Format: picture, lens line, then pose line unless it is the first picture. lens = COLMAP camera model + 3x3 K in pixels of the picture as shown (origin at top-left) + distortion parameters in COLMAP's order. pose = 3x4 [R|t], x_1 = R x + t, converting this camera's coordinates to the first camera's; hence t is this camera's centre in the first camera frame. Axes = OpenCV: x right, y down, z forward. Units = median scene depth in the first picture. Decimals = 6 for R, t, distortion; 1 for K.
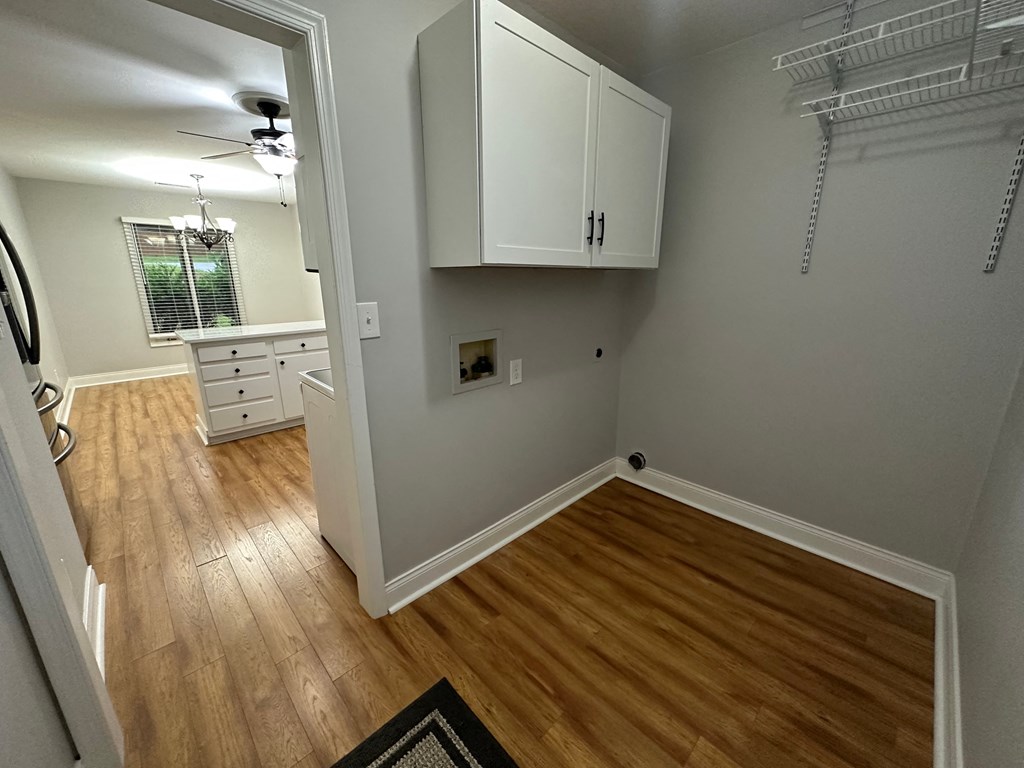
lens RADIAL K [[409.2, 0, 508.4], [0, 409.2, 378.4], [0, 0, 1]] dist [-0.000192, -0.001010]
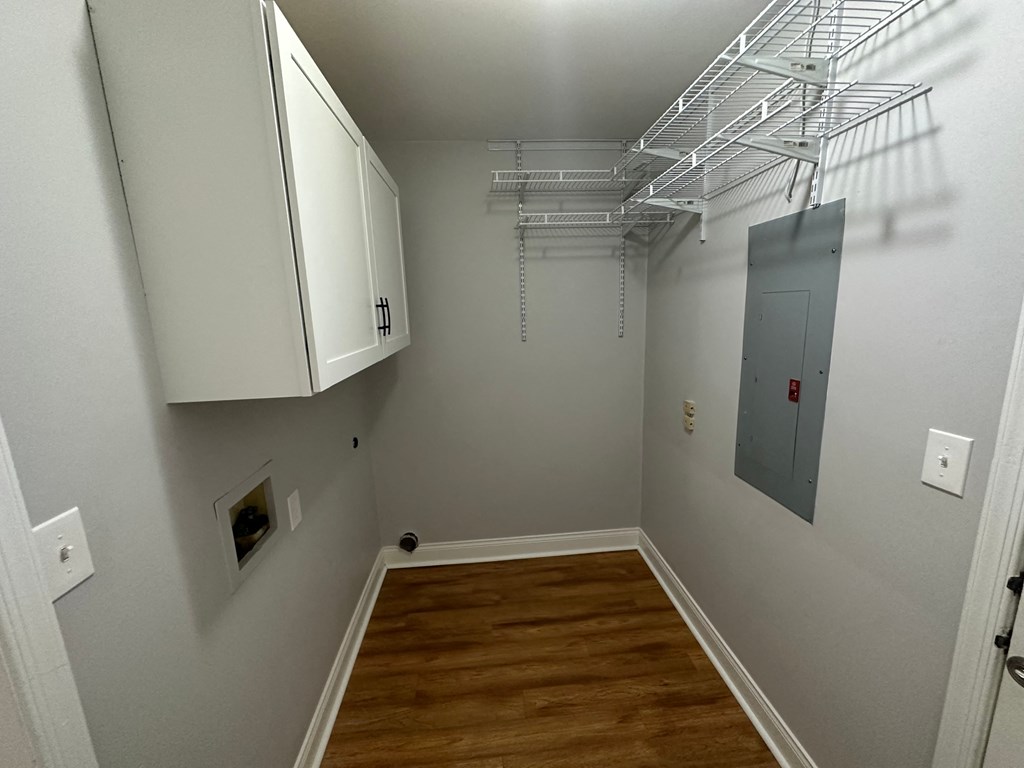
lens RADIAL K [[409.2, 0, 513.6], [0, 409.2, 379.9], [0, 0, 1]] dist [-0.000192, -0.001010]
pose [[0.635399, -0.158136, 0.755818, -0.309953], [0.222645, 0.974755, 0.016770, -0.208848], [-0.739390, 0.157624, 0.654567, 0.282516]]
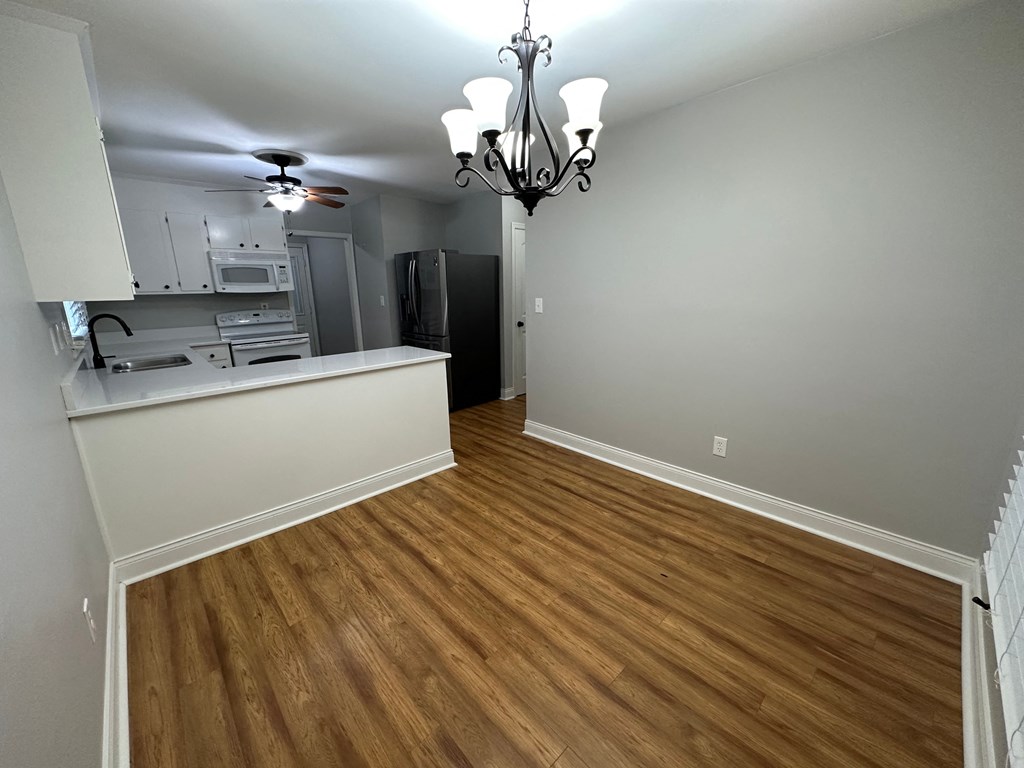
lens RADIAL K [[409.2, 0, 515.9], [0, 409.2, 378.1], [0, 0, 1]] dist [-0.000192, -0.001010]
pose [[-0.999776, 0.020405, 0.005681, -0.666217], [0.020752, 0.889869, 0.455744, -0.322914], [0.004244, 0.455760, -0.890093, 1.252957]]
